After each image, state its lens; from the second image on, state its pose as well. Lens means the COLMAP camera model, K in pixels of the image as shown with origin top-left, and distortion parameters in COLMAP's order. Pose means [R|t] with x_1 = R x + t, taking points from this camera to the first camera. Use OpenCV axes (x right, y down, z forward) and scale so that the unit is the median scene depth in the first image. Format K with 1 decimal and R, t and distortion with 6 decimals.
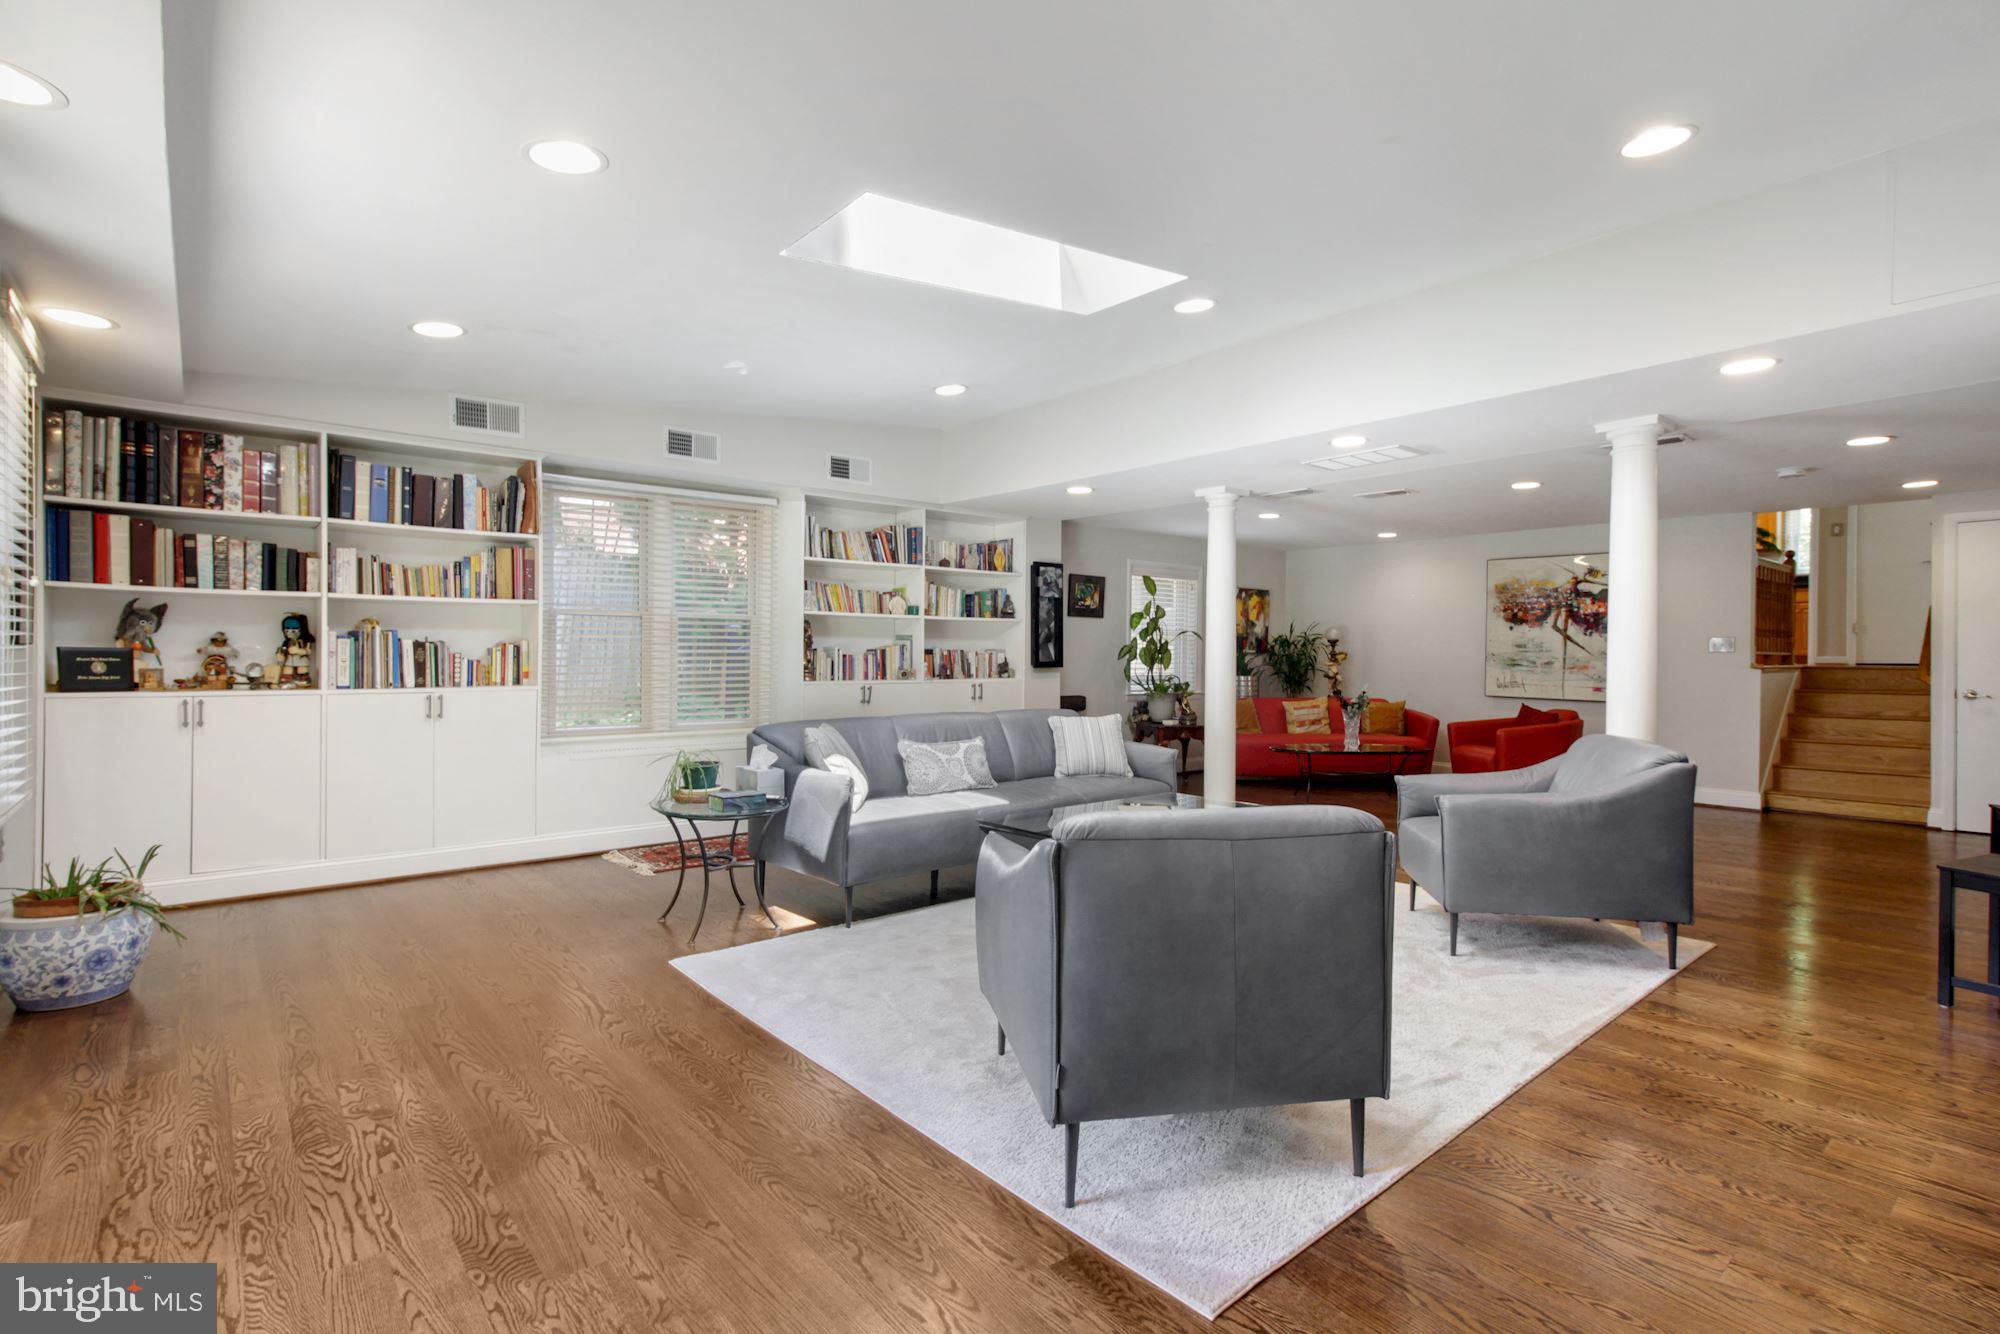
lens RADIAL K [[938.7, 0, 1005.3], [0, 938.7, 661.8], [0, 0, 1]] dist [-0.005995, -0.000159]
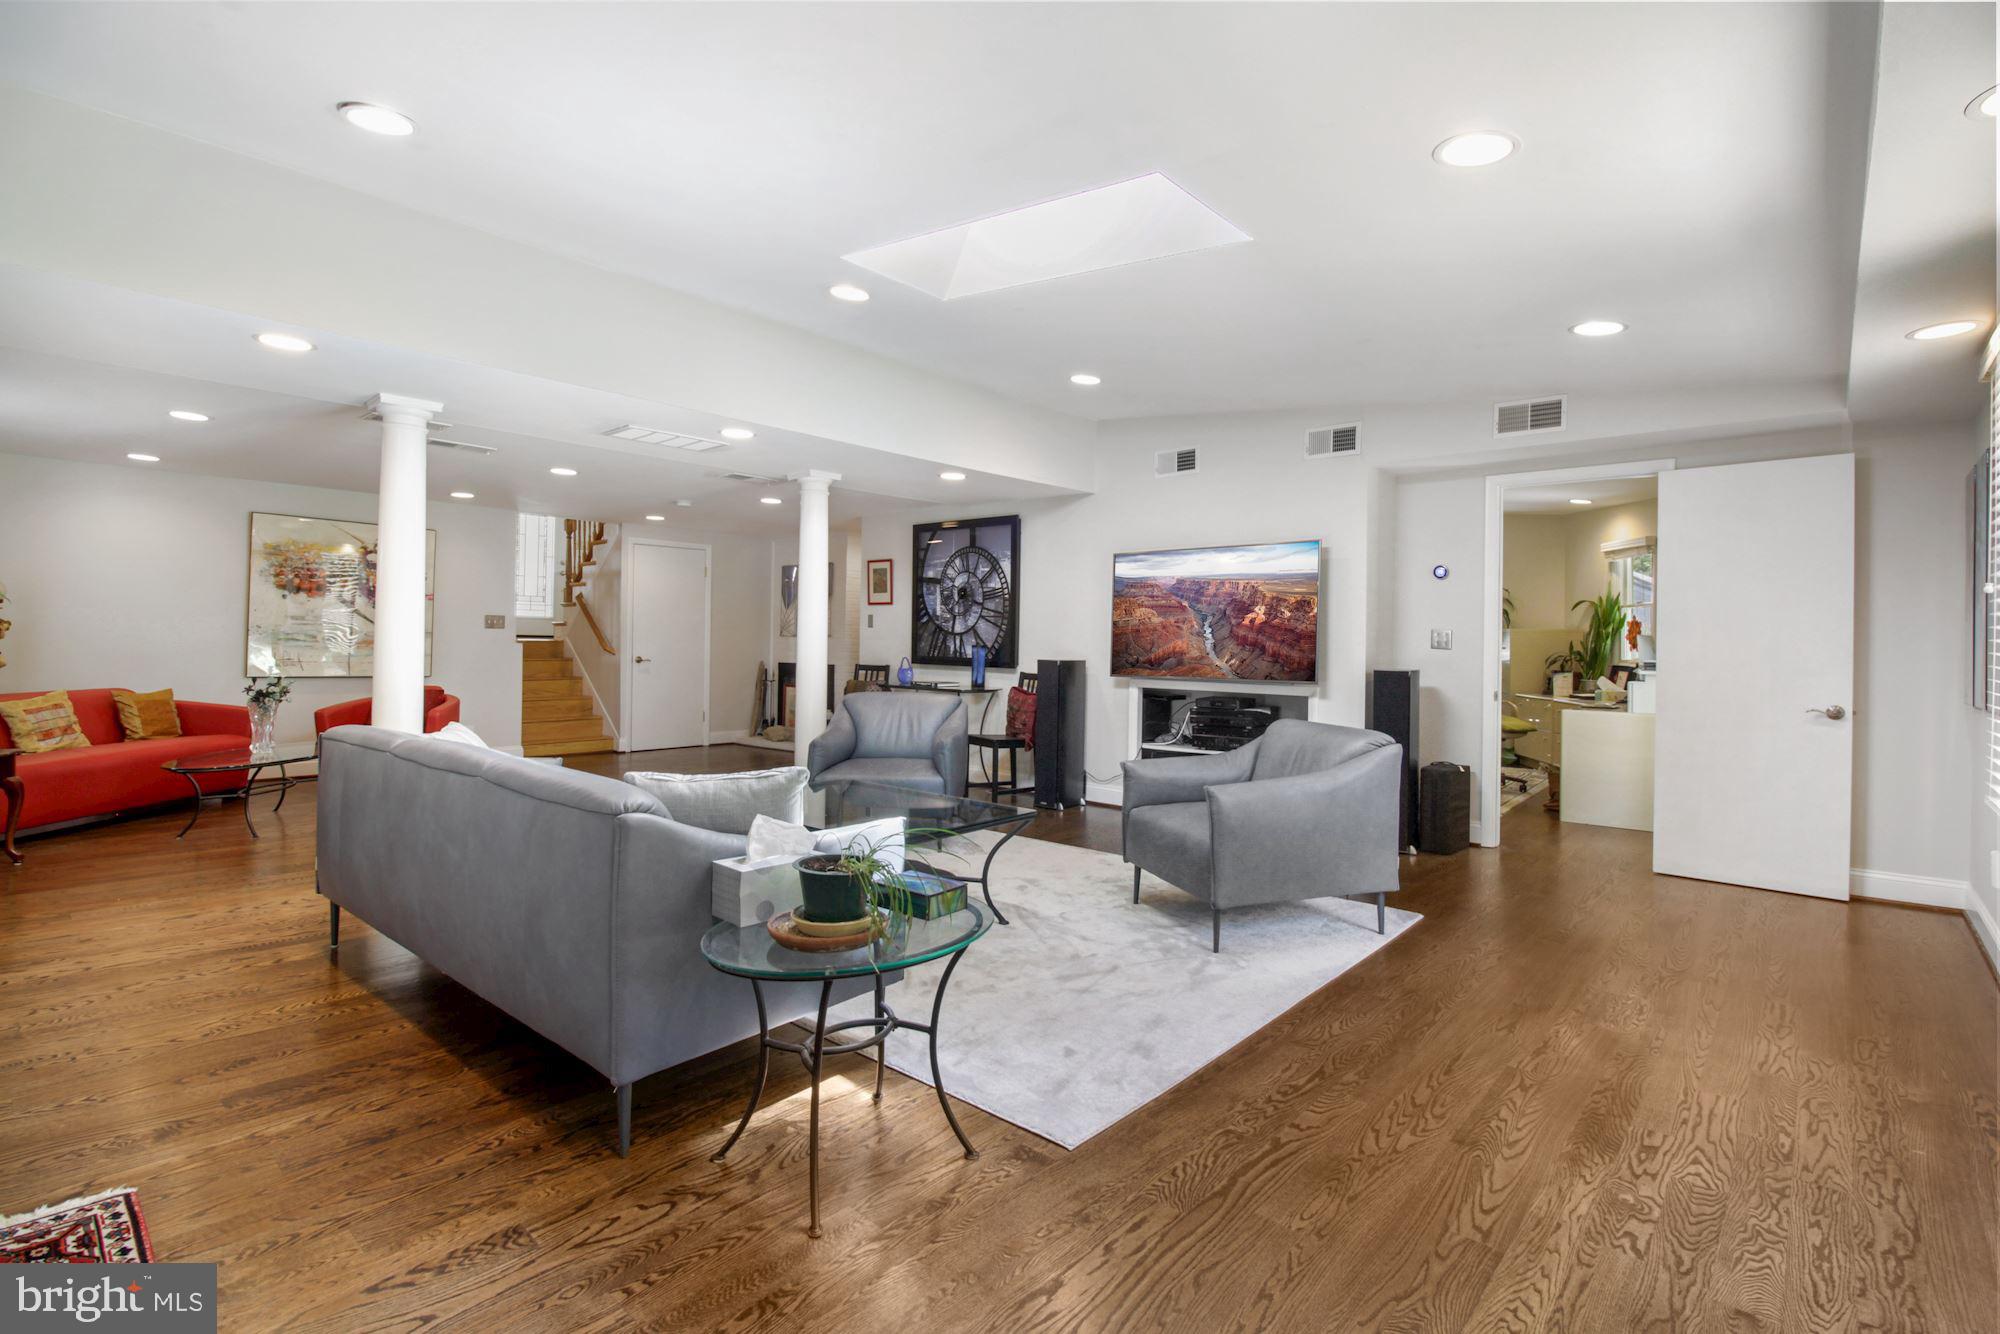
lens RADIAL K [[938.7, 0, 994.6], [0, 938.7, 626.7], [0, 0, 1]] dist [-0.005995, -0.000159]
pose [[-0.131463, 0.003392, 0.991315, -1.637287], [-0.014699, 0.999878, -0.005370, -0.055229], [-0.991212, -0.015278, -0.131397, 1.906122]]
